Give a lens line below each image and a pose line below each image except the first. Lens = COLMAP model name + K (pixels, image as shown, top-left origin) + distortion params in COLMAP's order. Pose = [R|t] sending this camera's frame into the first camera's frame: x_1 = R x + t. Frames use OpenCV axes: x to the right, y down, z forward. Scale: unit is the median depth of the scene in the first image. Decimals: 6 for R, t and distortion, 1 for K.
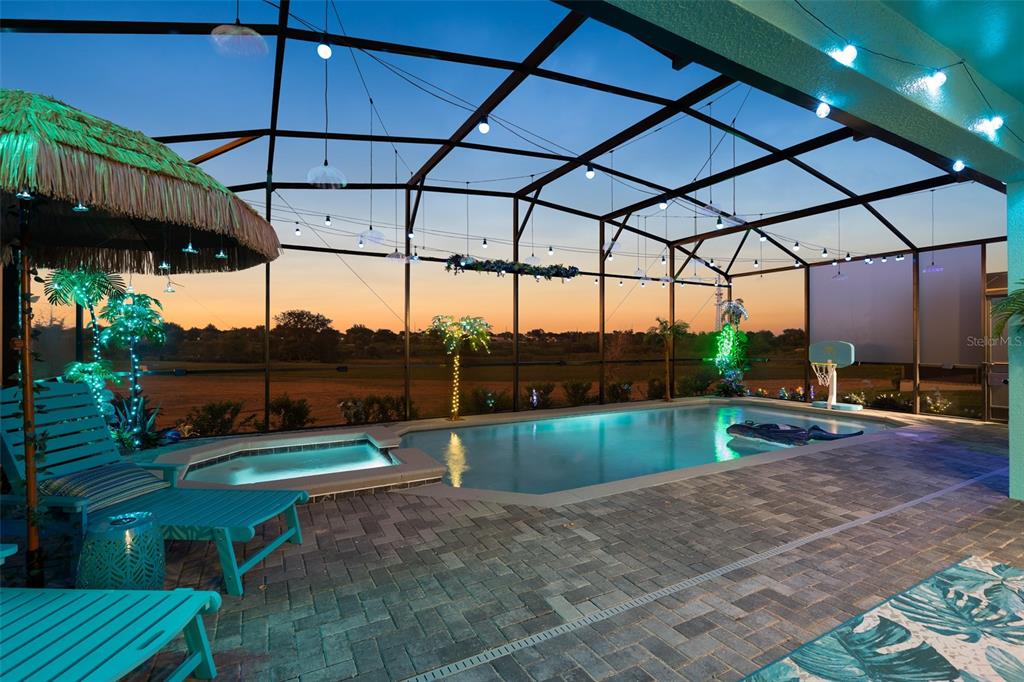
lens RADIAL K [[461.2, 0, 512.0], [0, 461.2, 341.0], [0, 0, 1]] dist [-0.000296, -0.000067]
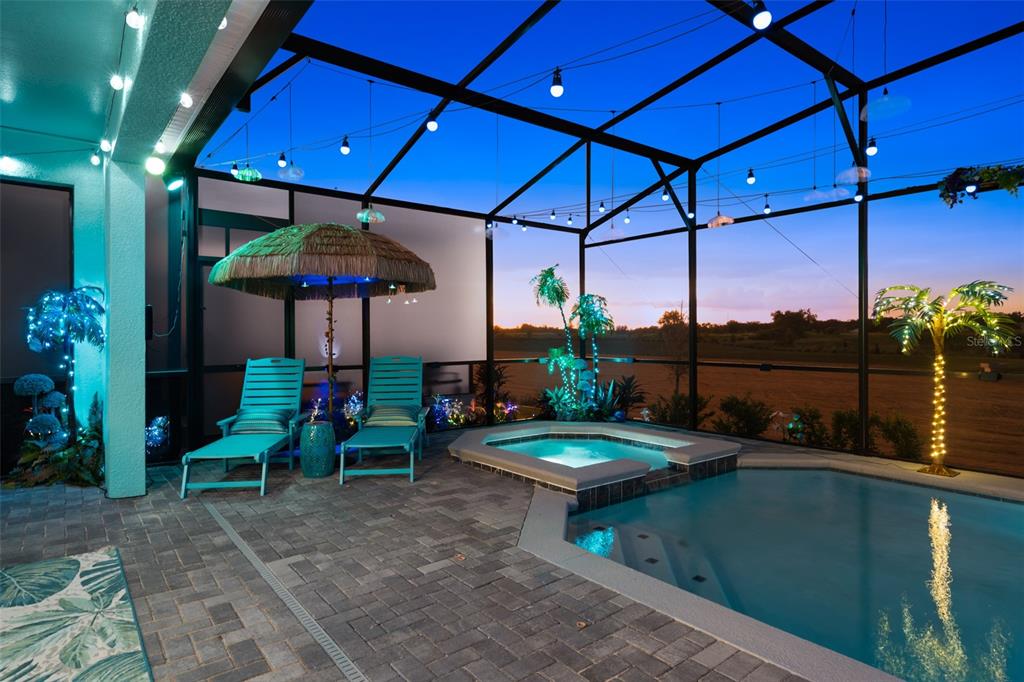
lens RADIAL K [[574.6, 0, 512.0], [0, 574.6, 341.0], [0, 0, 1]] dist [0.000773, 0.000605]
pose [[0.158287, 0.008793, -0.987354, 1.161928], [0.006793, 0.999927, 0.009994, 0.009741], [0.987370, -0.008288, 0.158216, 0.956330]]
